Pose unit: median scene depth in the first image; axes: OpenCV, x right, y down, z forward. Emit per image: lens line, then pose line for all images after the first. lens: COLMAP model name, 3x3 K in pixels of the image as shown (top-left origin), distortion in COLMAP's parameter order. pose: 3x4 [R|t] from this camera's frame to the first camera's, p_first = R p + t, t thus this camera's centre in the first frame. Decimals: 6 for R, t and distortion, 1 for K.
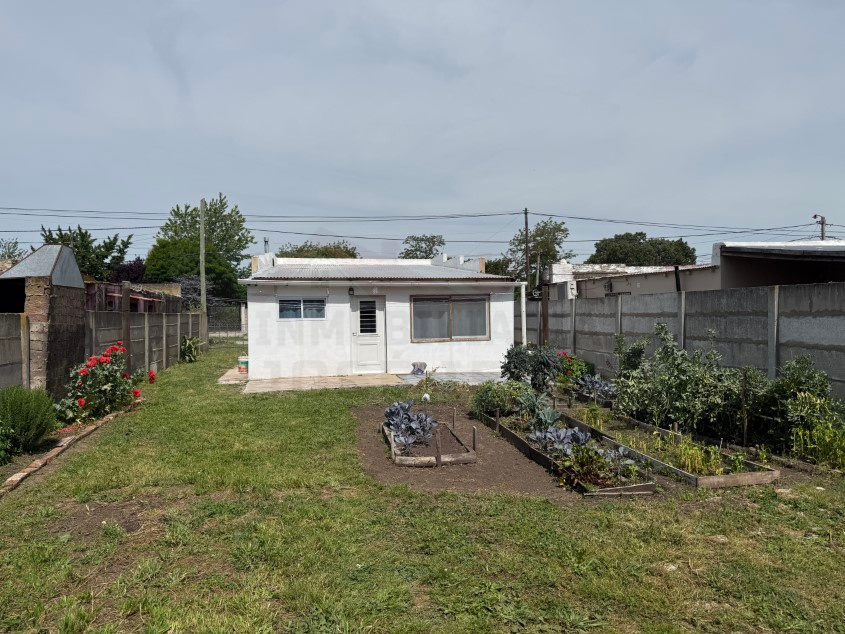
lens RADIAL K [[589.7, 0, 414.9], [0, 589.7, 320.9], [0, 0, 1]] dist [0.057062, -0.074959]
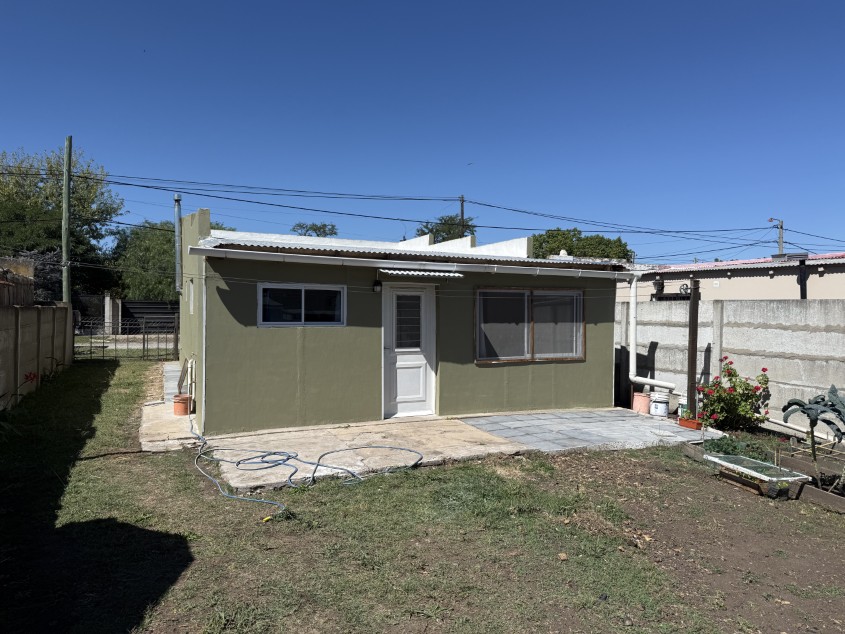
lens RADIAL K [[589.7, 0, 427.0], [0, 589.7, 322.0], [0, 0, 1]] dist [0.057062, -0.074959]
pose [[0.969111, 0.018361, 0.245941, -0.213379], [-0.020296, 0.999780, 0.005333, -0.010287], [-0.245789, -0.010159, 0.969270, 0.421558]]
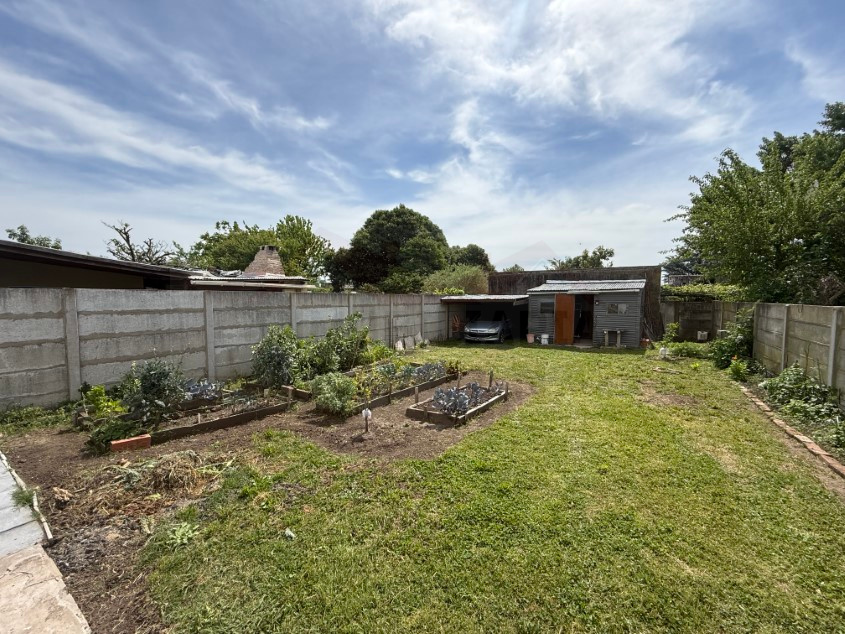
lens RADIAL K [[334.6, 0, 420.6], [0, 334.6, 309.2], [0, 0, 1]] dist [-0.005808, 0.000157]
pose [[-0.708452, 0.000264, 0.705759, -0.393249], [0.026415, 0.999309, 0.026142, -0.021556], [-0.705265, 0.037163, -0.707969, 1.428407]]
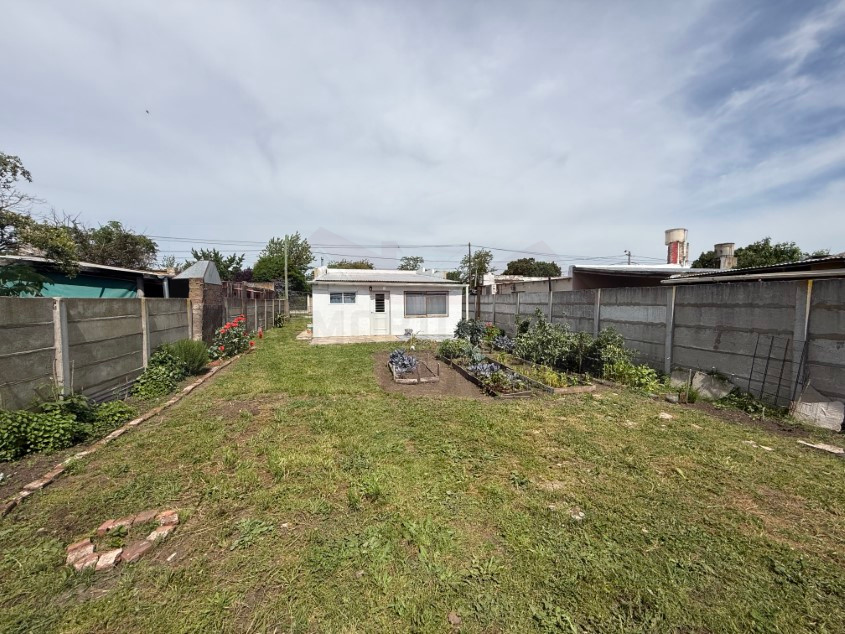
lens RADIAL K [[334.6, 0, 419.8], [0, 334.6, 318.9], [0, 0, 1]] dist [-0.005808, 0.000157]
pose [[0.999102, 0.010433, 0.041066, -0.001194], [-0.012029, 0.999174, 0.038828, 0.000525], [-0.040627, -0.039287, 0.998402, -0.018000]]
